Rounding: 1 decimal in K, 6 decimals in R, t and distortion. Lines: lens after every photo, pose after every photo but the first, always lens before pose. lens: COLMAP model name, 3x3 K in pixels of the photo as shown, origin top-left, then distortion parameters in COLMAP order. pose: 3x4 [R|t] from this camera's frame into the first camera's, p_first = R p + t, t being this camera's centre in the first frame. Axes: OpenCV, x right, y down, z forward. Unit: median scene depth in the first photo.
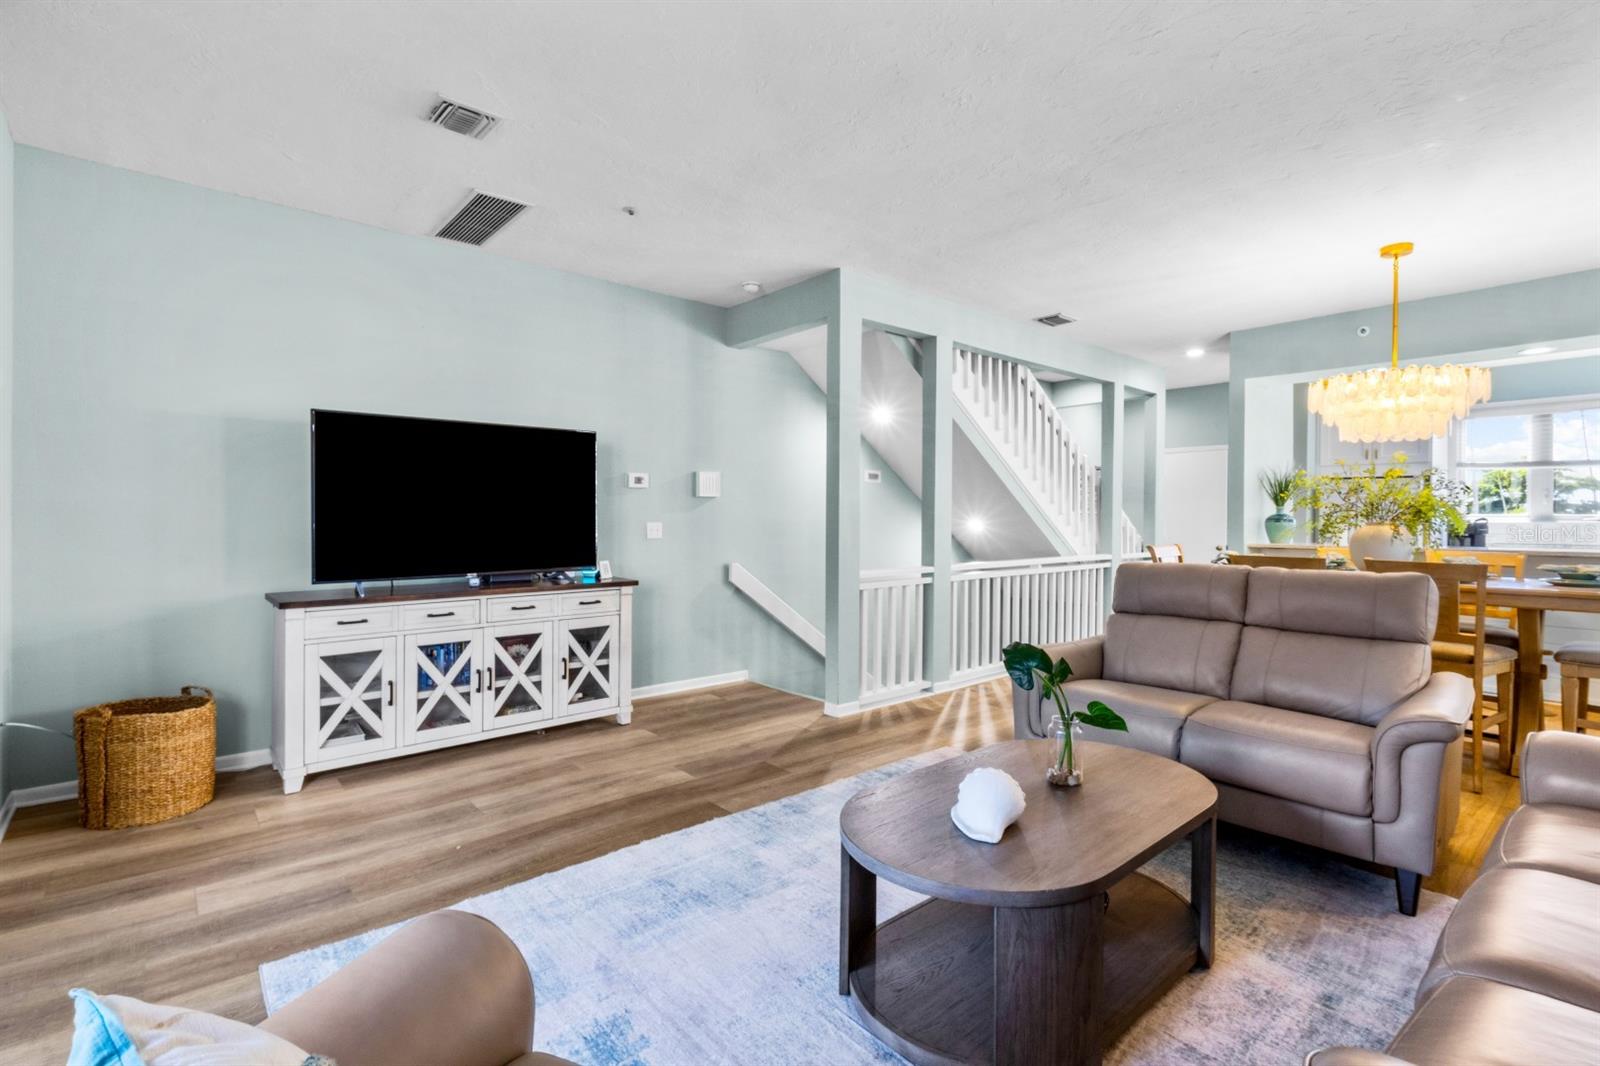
lens RADIAL K [[744.0, 0, 801.2], [0, 744.0, 520.0], [0, 0, 1]] dist [0.000394, 0.000093]
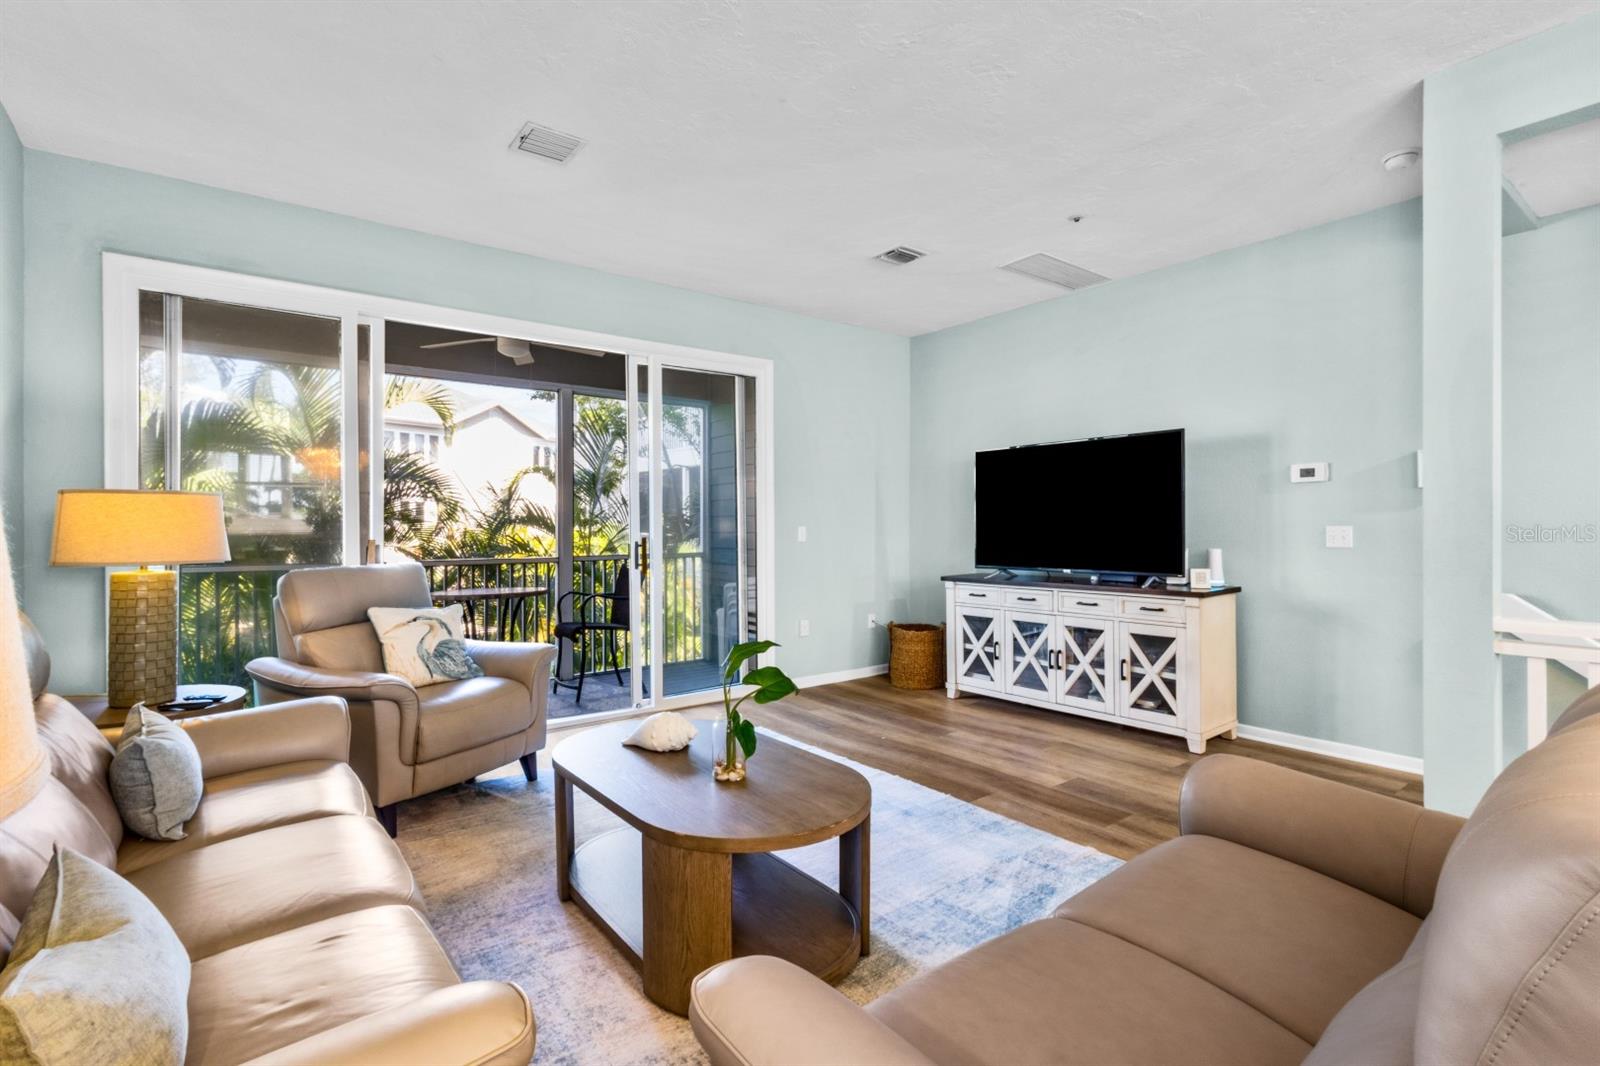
lens RADIAL K [[789.0, 0, 800.0], [0, 789.0, 533.0], [0, 0, 1]] dist [-0.000688, -0.000029]
pose [[-0.090391, 0.011278, -0.995843, 0.877310], [0.009318, 0.999902, 0.010478, -0.003541], [0.995863, -0.008332, -0.090487, 0.726053]]
